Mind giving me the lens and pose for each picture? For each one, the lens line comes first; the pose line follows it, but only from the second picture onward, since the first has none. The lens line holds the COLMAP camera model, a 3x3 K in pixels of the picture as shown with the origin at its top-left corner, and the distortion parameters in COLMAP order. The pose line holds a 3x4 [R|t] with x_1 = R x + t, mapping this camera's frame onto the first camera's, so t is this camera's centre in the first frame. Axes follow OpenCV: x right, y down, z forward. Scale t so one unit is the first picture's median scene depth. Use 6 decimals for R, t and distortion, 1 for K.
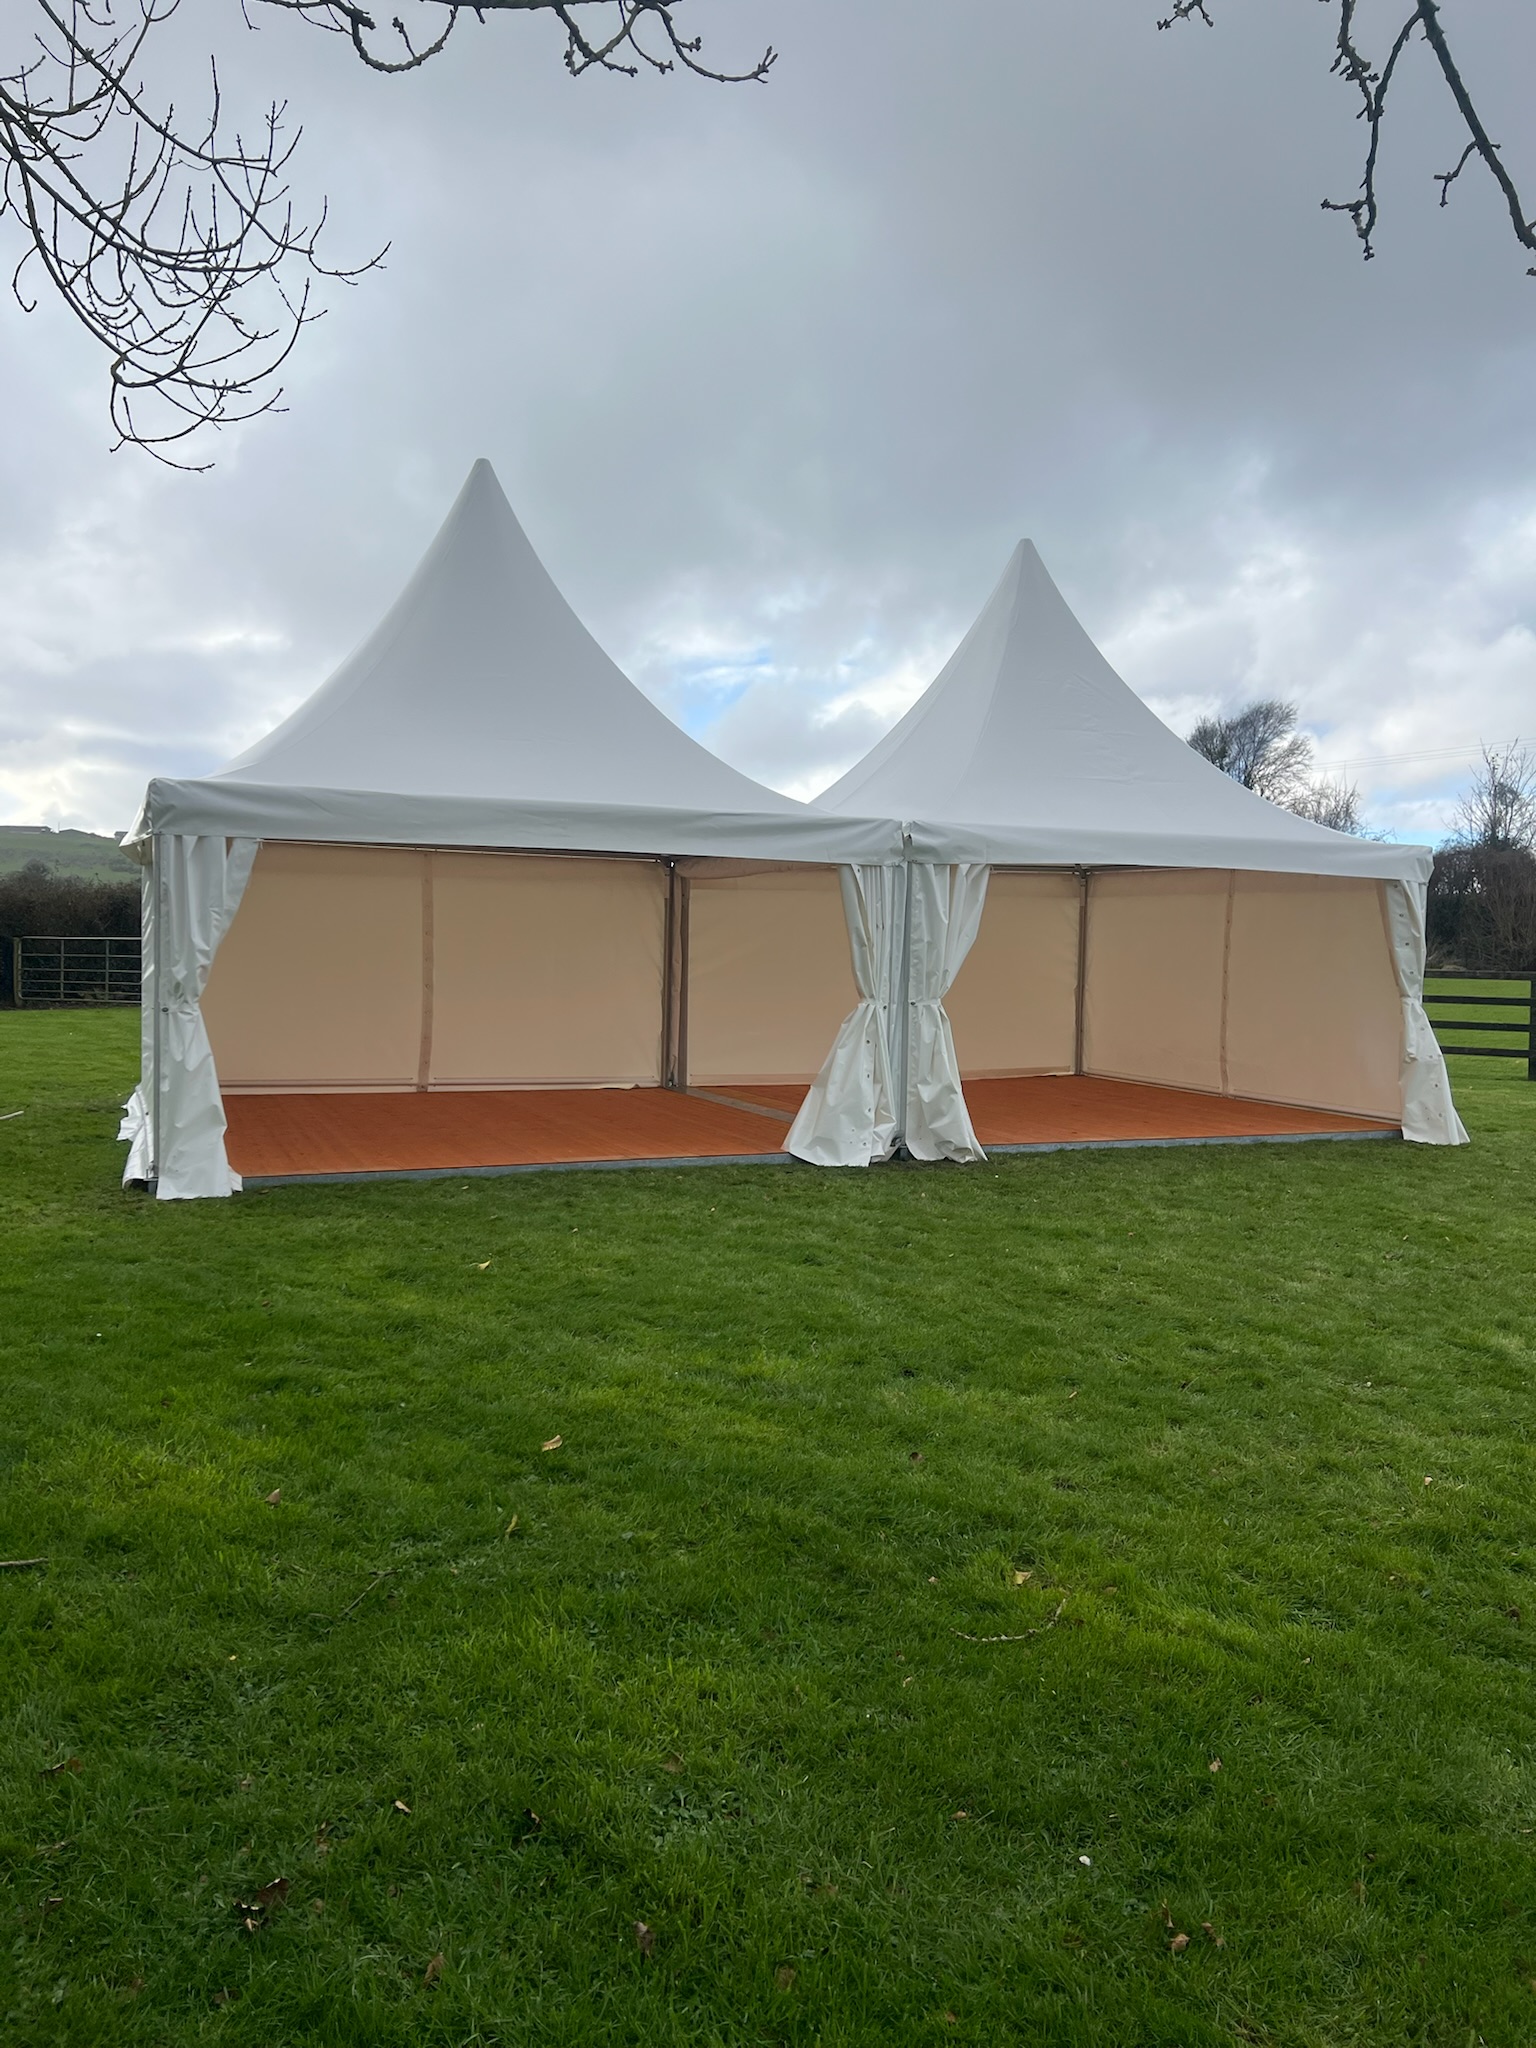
lens RADIAL K [[1537.2, 0, 768.0], [0, 1537.2, 1024.0], [0, 0, 1]] dist [0.004910, -0.005462]
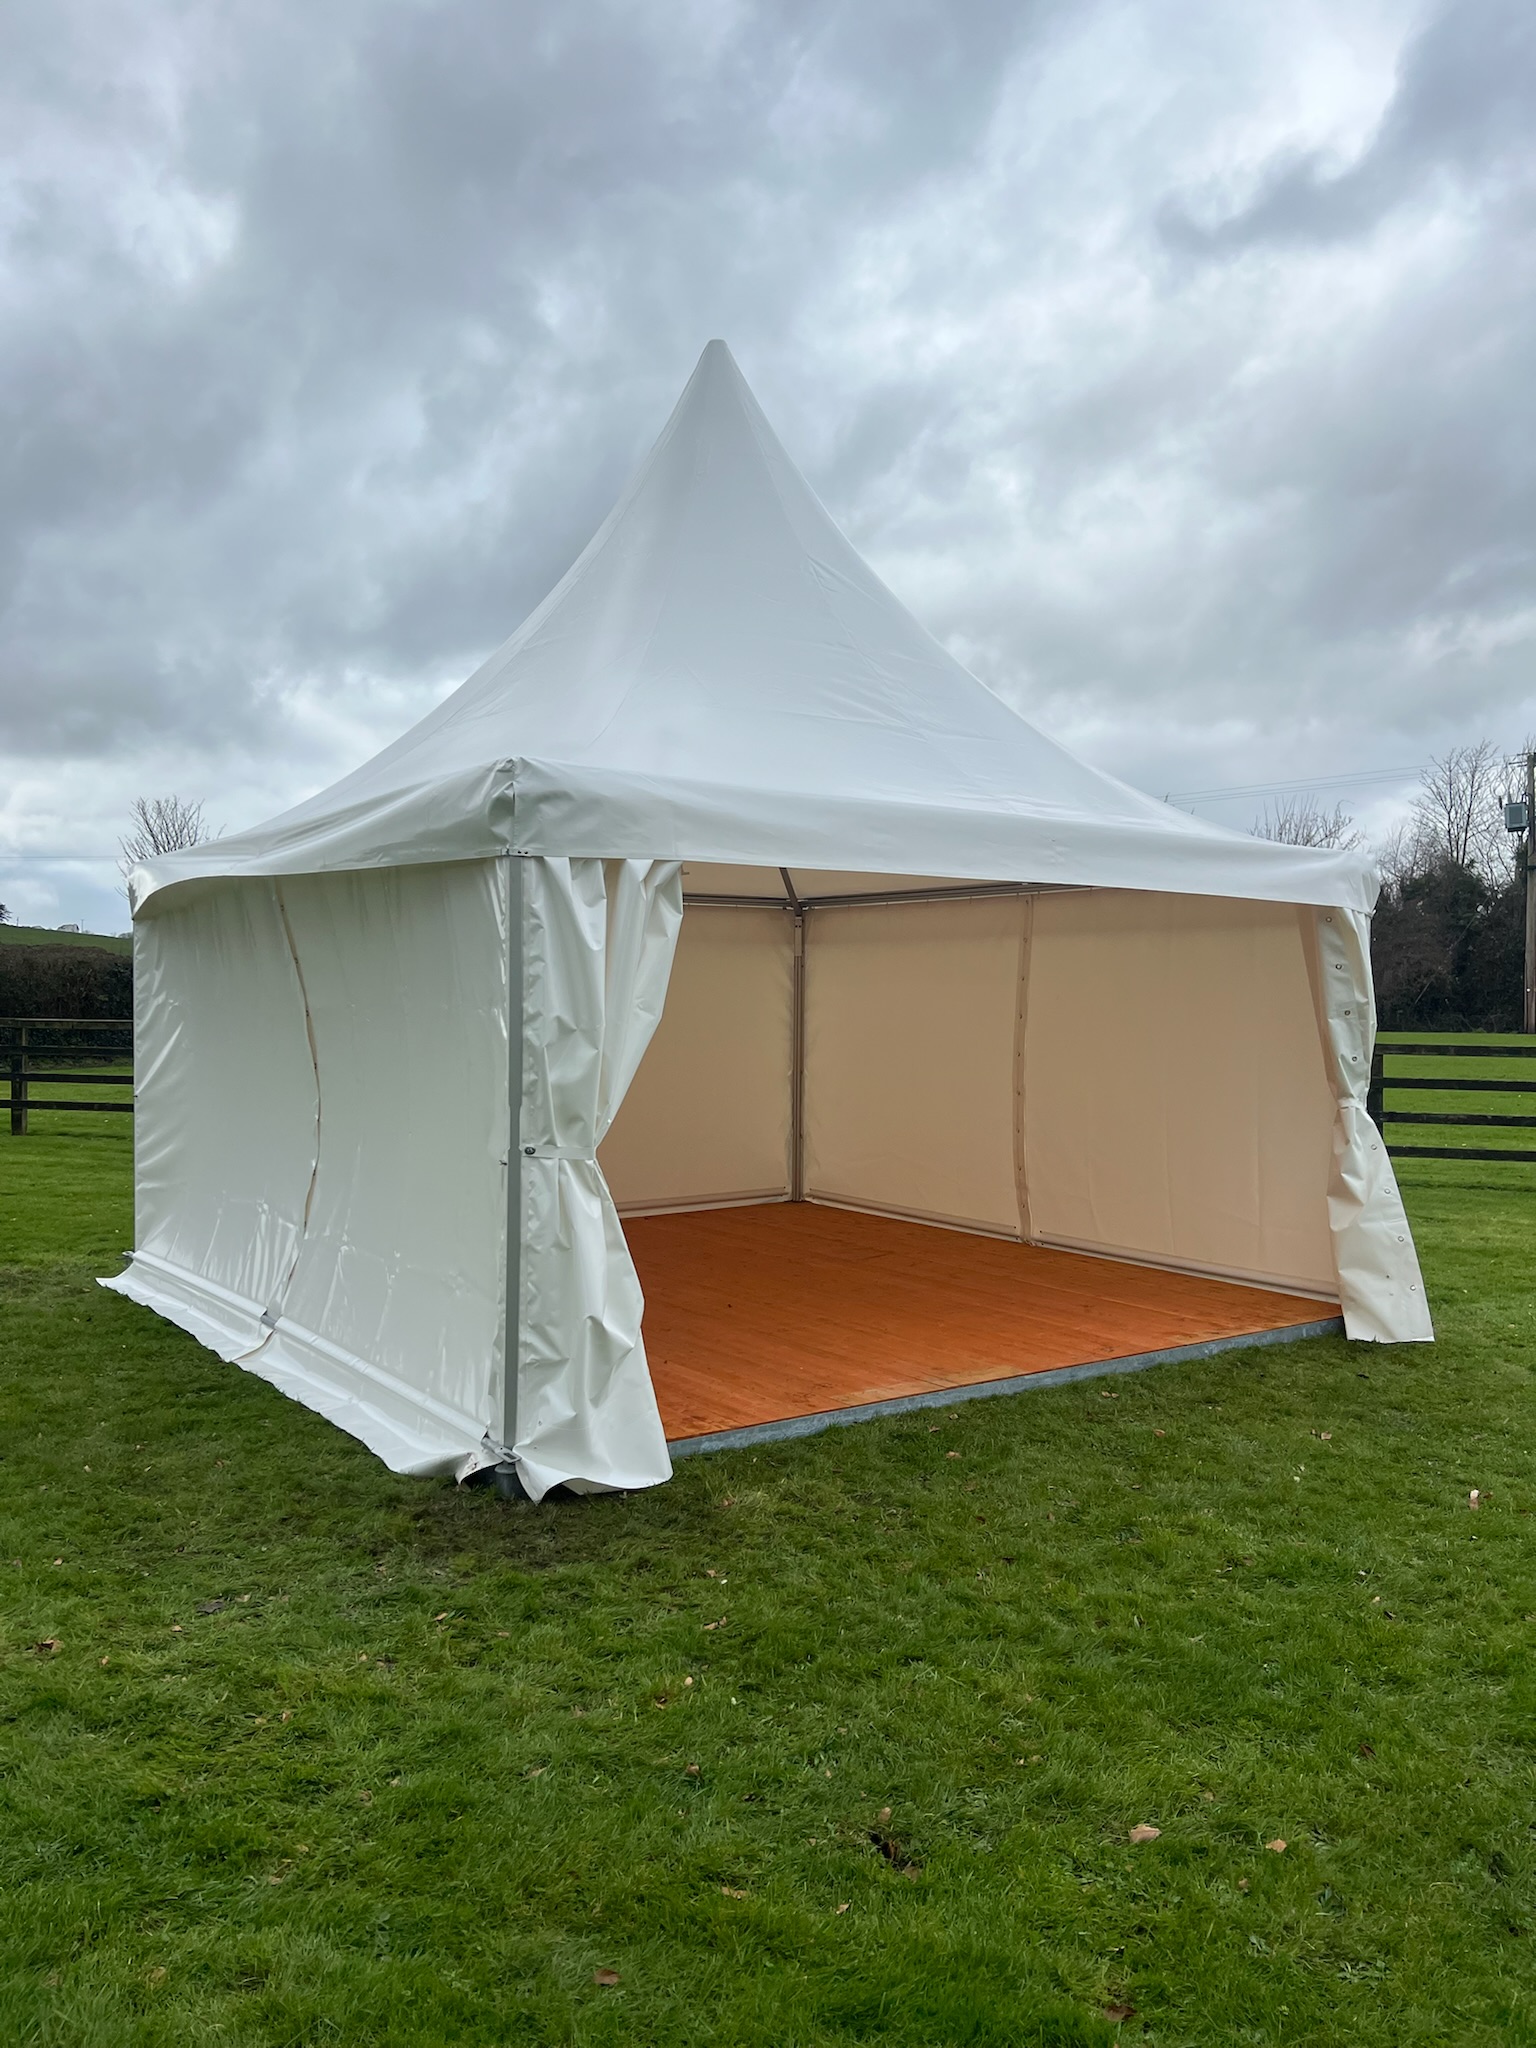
lens RADIAL K [[1545.0, 0, 777.0], [0, 1545.0, 1005.7], [0, 0, 1]] dist [0.011817, 0.001069]
pose [[0.973735, -0.006795, 0.227583, 0.073528], [0.017677, 0.998794, -0.045811, -0.043647], [-0.226997, 0.048631, 0.972680, 0.633819]]
